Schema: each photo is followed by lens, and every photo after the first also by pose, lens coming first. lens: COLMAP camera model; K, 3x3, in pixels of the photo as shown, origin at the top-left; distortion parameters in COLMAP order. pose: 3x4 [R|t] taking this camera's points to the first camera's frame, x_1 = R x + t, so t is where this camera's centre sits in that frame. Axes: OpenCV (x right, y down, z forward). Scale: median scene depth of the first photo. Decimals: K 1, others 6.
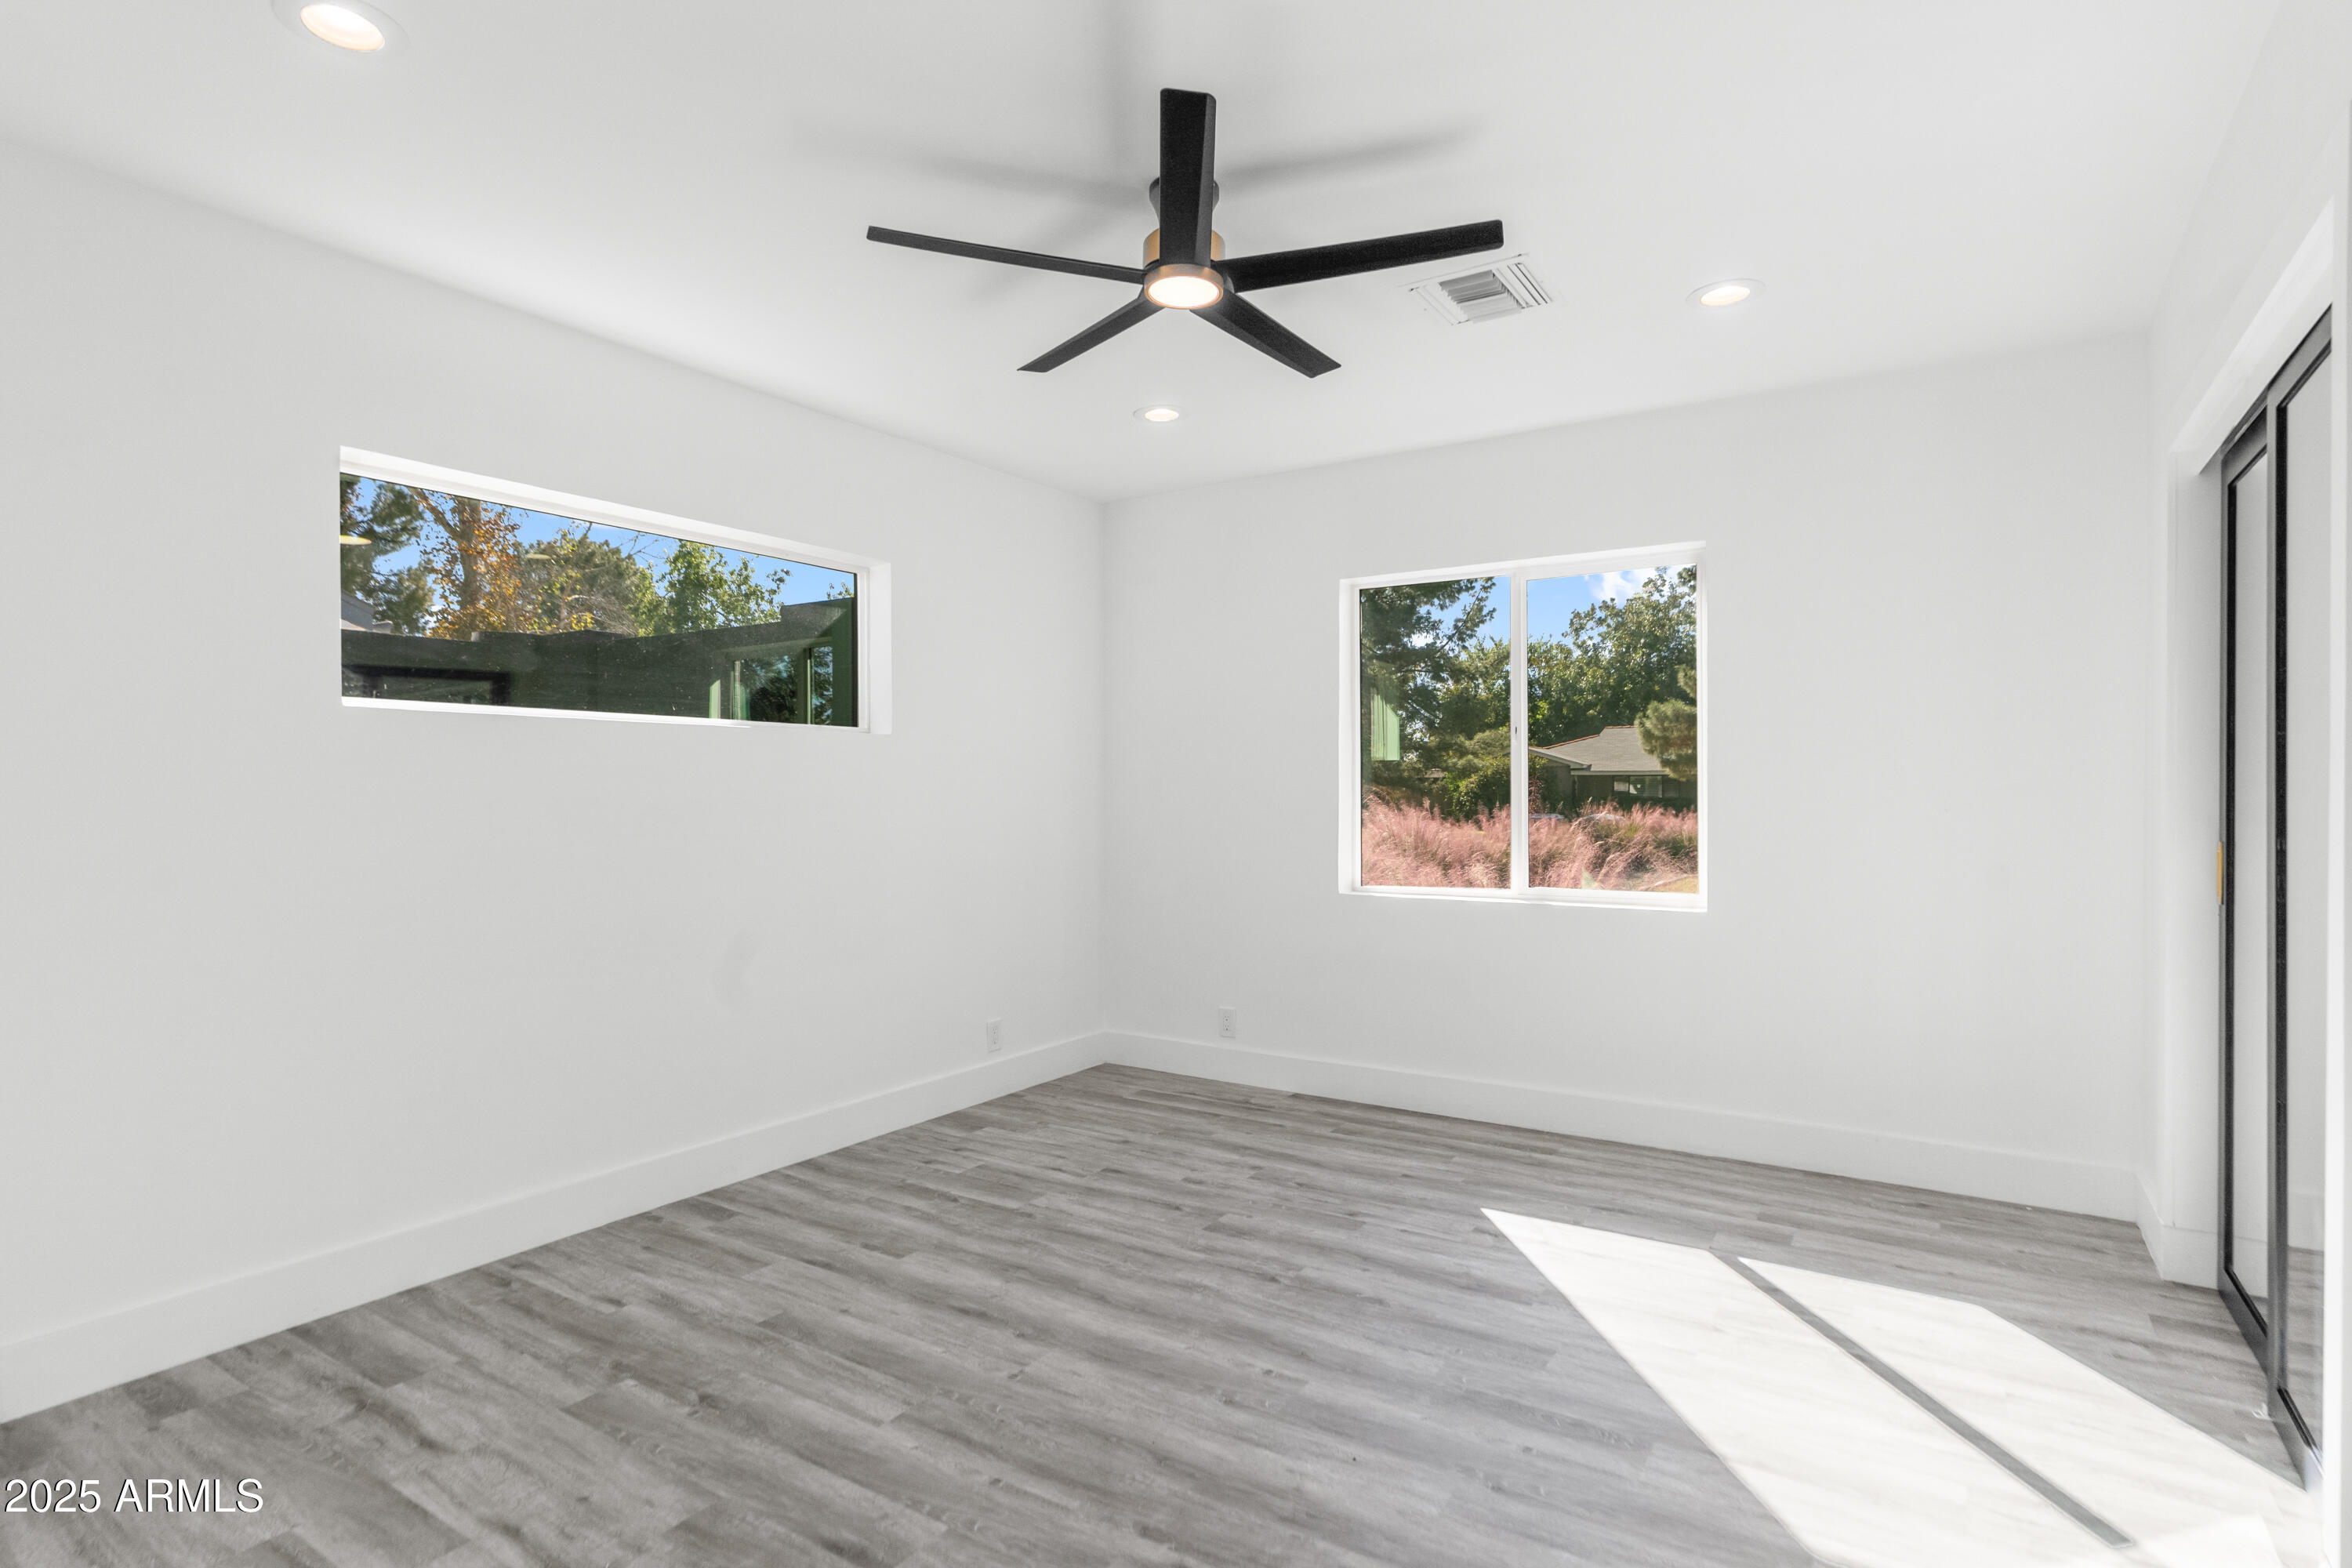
lens RADIAL K [[1185.5, 0, 1176.0], [0, 1185.5, 784.0], [0, 0, 1]] dist [0.002218, 0.000201]
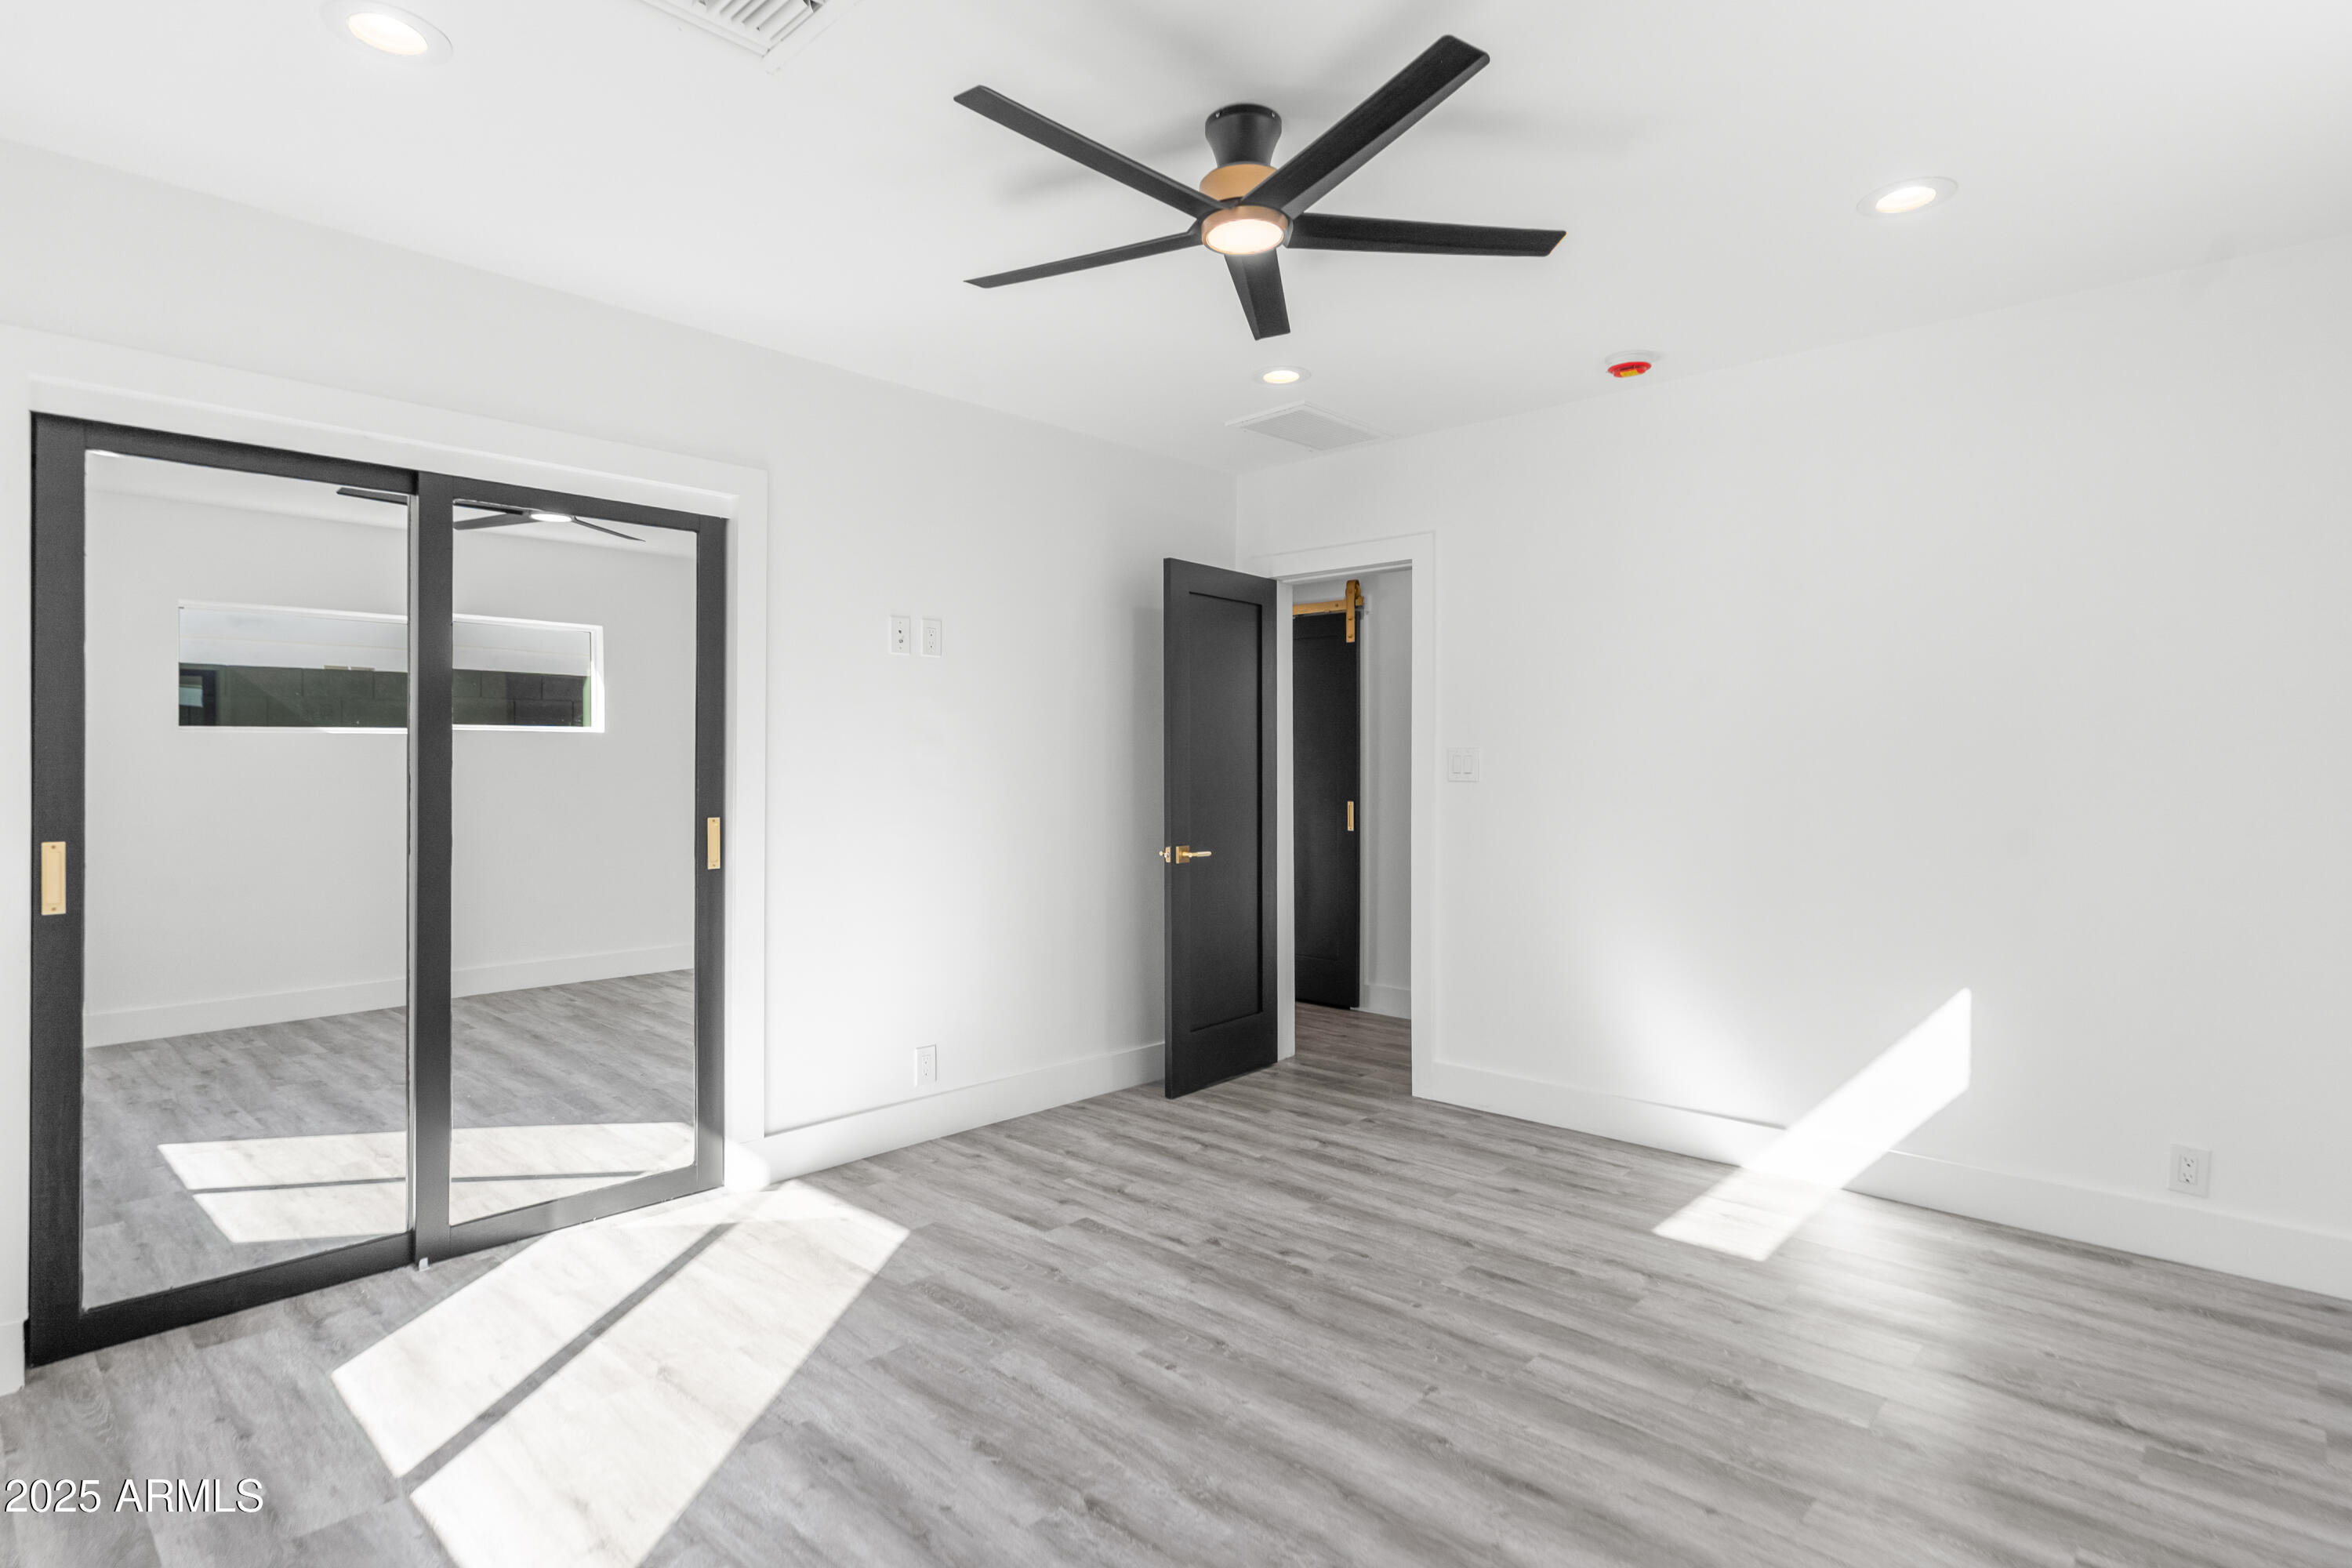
lens RADIAL K [[1185.5, 0, 1176.0], [0, 1185.5, 784.0], [0, 0, 1]] dist [0.002218, 0.000201]
pose [[-0.985351, 0.001614, 0.170530, -0.096251], [0.002480, 0.999985, 0.004865, 0.004283], [-0.170520, 0.005217, -0.985340, 1.967426]]
